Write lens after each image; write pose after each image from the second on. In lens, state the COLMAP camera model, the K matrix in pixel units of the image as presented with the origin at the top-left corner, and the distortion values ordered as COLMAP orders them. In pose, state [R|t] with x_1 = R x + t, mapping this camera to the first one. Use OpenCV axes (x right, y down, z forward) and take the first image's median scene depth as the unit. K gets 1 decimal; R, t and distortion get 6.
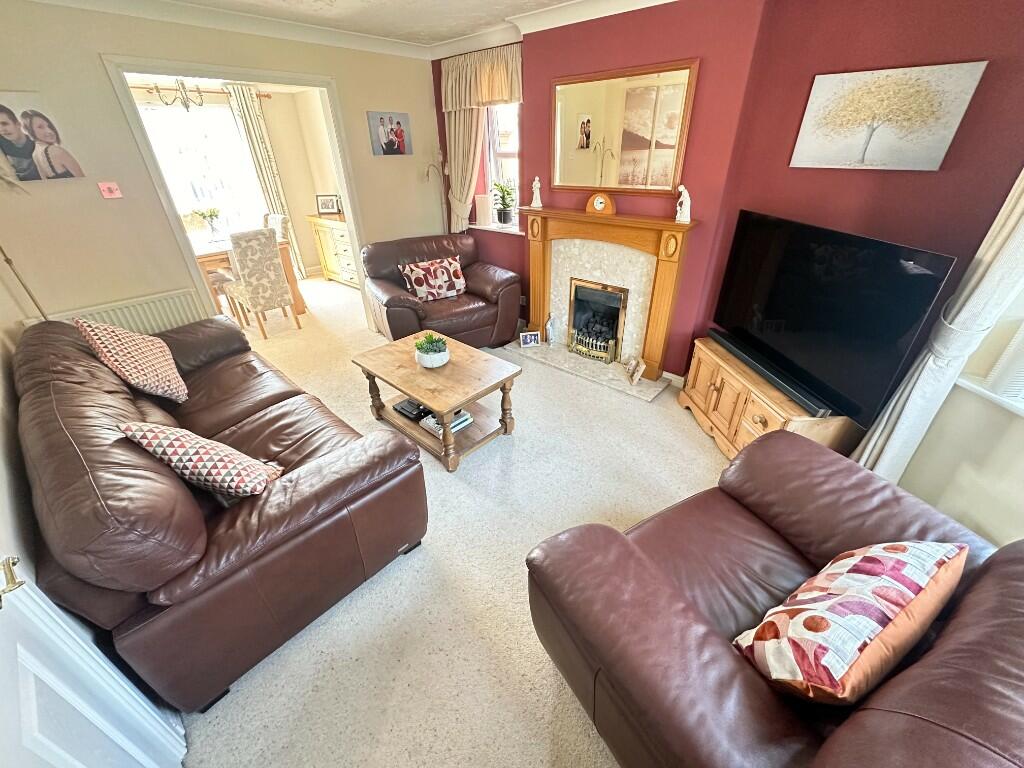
lens RADIAL K [[409.3, 0, 513.6], [0, 409.3, 387.3], [0, 0, 1]] dist [-0.000313, 0.000192]
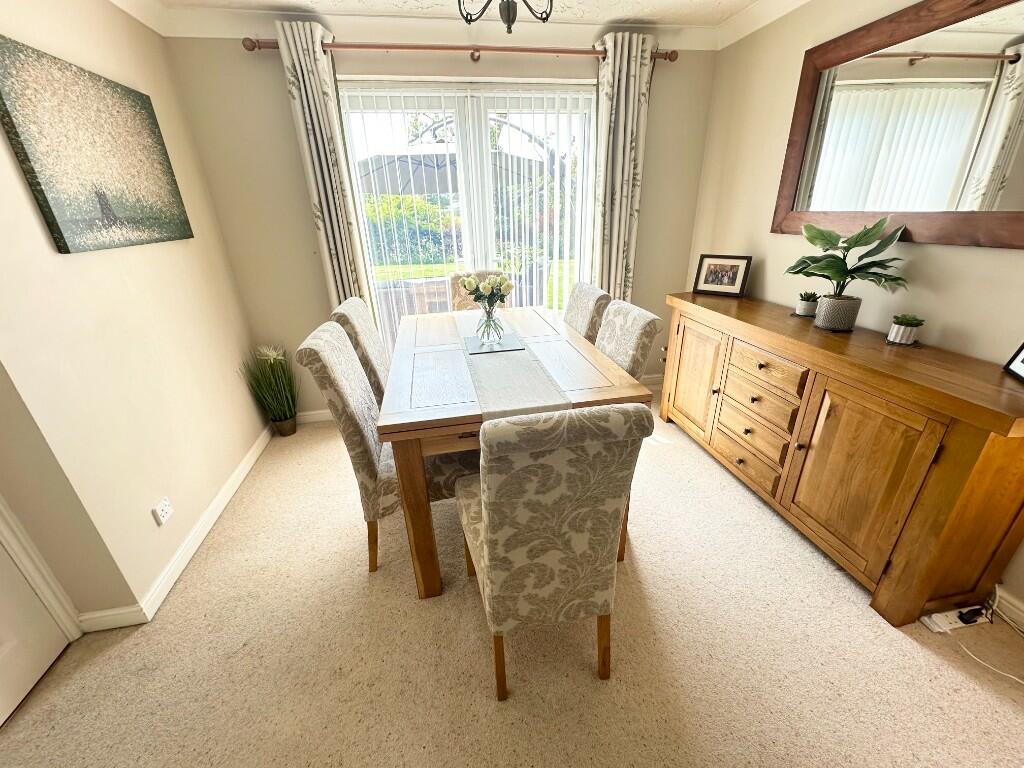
lens RADIAL K [[409.3, 0, 513.1], [0, 409.3, 381.3], [0, 0, 1]] dist [-0.000313, 0.000192]
pose [[0.796379, 0.235953, -0.556873, -0.401877], [-0.294159, 0.955626, -0.015765, -0.290955], [0.528442, 0.176364, 0.830448, 0.586013]]
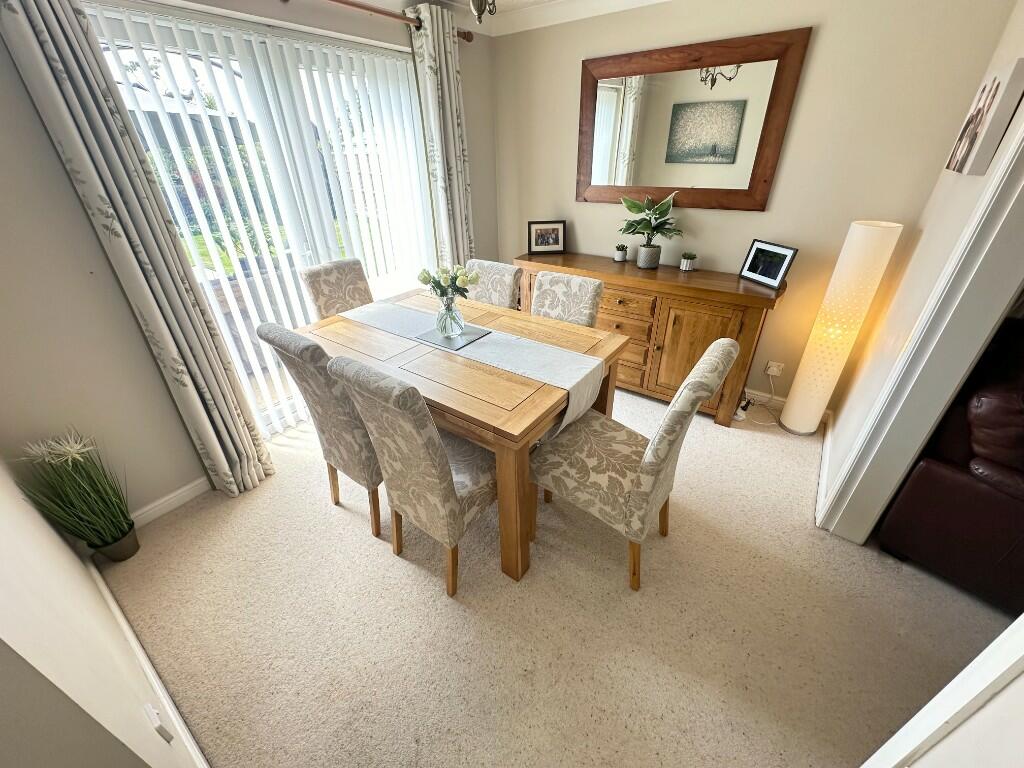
lens RADIAL K [[409.3, 0, 515.1], [0, 409.3, 381.0], [0, 0, 1]] dist [-0.000313, 0.000192]
pose [[0.994812, -0.046536, 0.090463, -0.628895], [0.047782, 0.998790, -0.011655, -0.274647], [-0.089811, 0.015918, 0.995832, 0.499763]]
